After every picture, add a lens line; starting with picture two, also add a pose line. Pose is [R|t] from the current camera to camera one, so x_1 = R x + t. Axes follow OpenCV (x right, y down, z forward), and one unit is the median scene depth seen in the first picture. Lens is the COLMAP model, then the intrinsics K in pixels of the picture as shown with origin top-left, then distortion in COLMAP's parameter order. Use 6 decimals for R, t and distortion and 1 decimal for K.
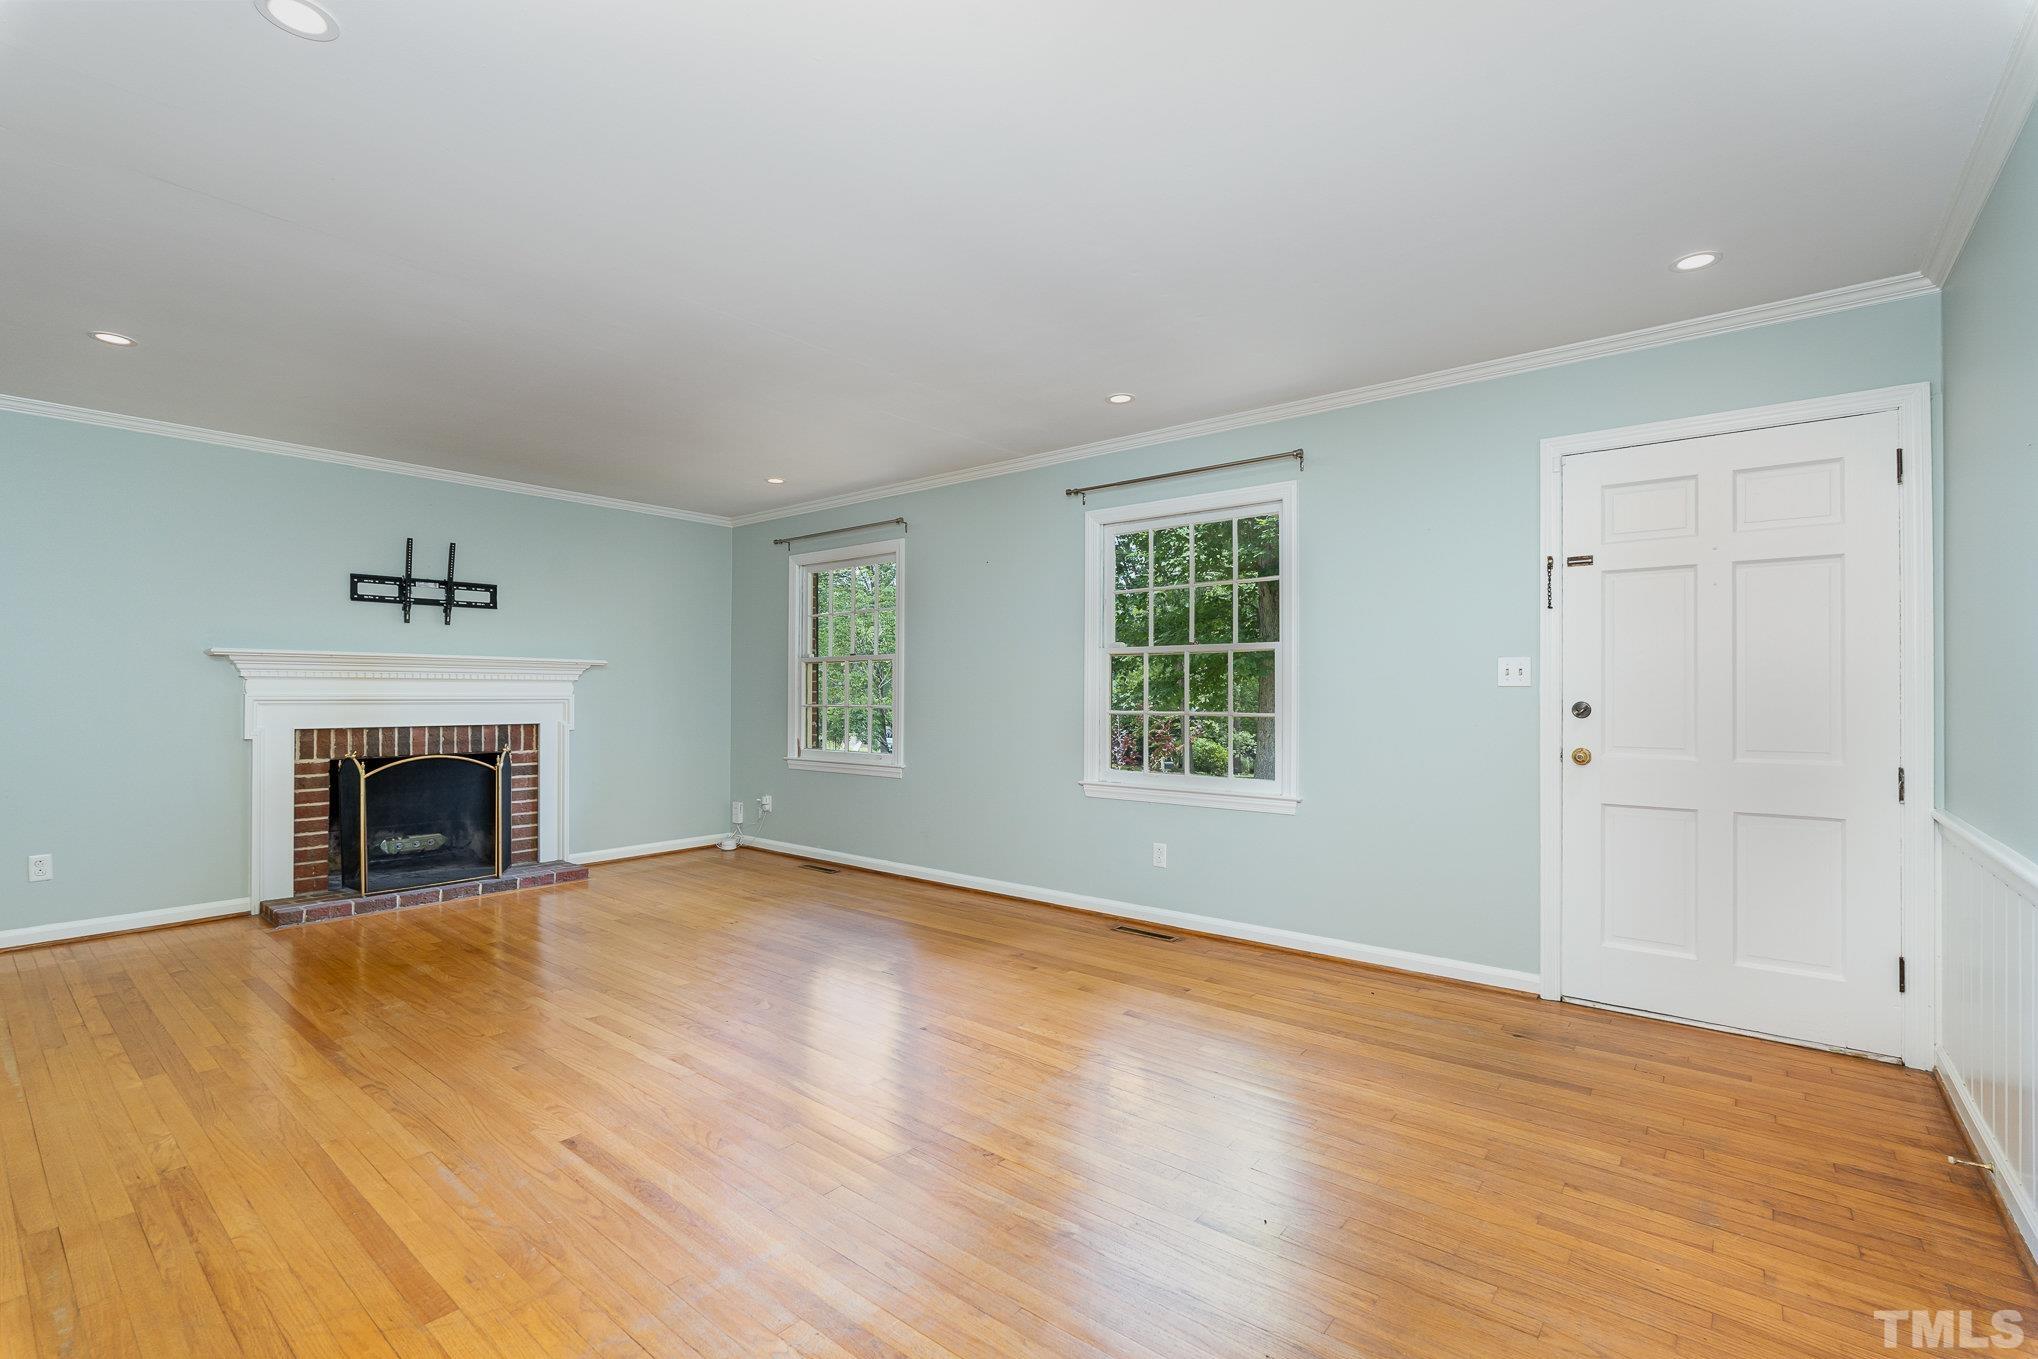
lens RADIAL K [[912.0, 0, 1018.5], [0, 912.0, 690.2], [0, 0, 1]] dist [-0.017125, 0.008632]
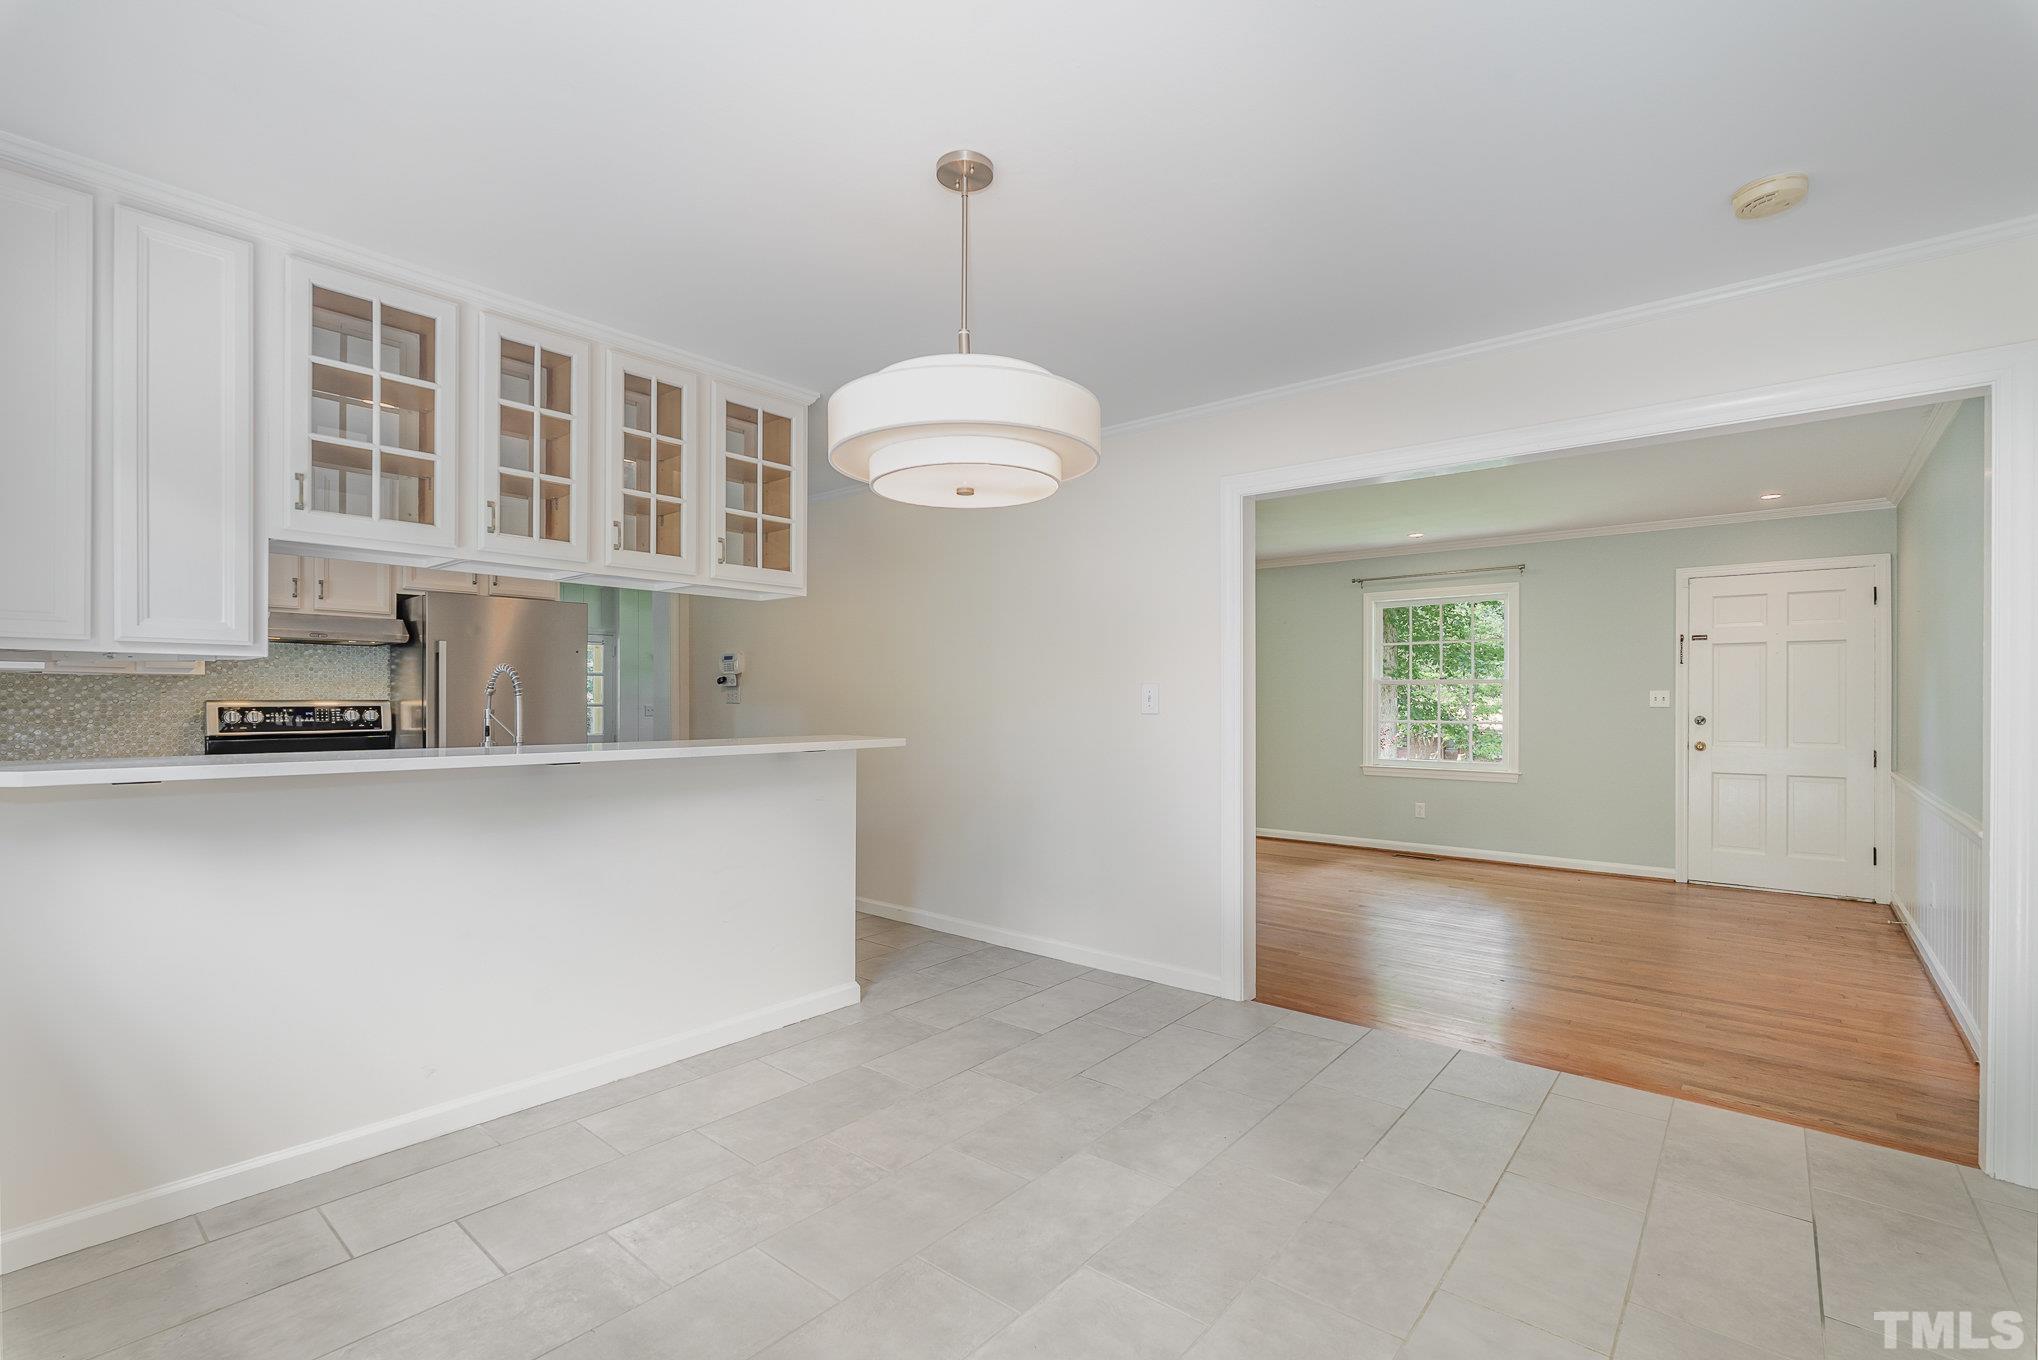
lens RADIAL K [[912.0, 0, 1018.5], [0, 912.0, 690.7], [0, 0, 1]] dist [-0.017125, 0.008632]
pose [[0.999968, 0.007455, -0.002750, -0.731854], [-0.007470, 0.999958, -0.005380, -0.017800], [0.002710, 0.005400, 0.999982, -0.806868]]
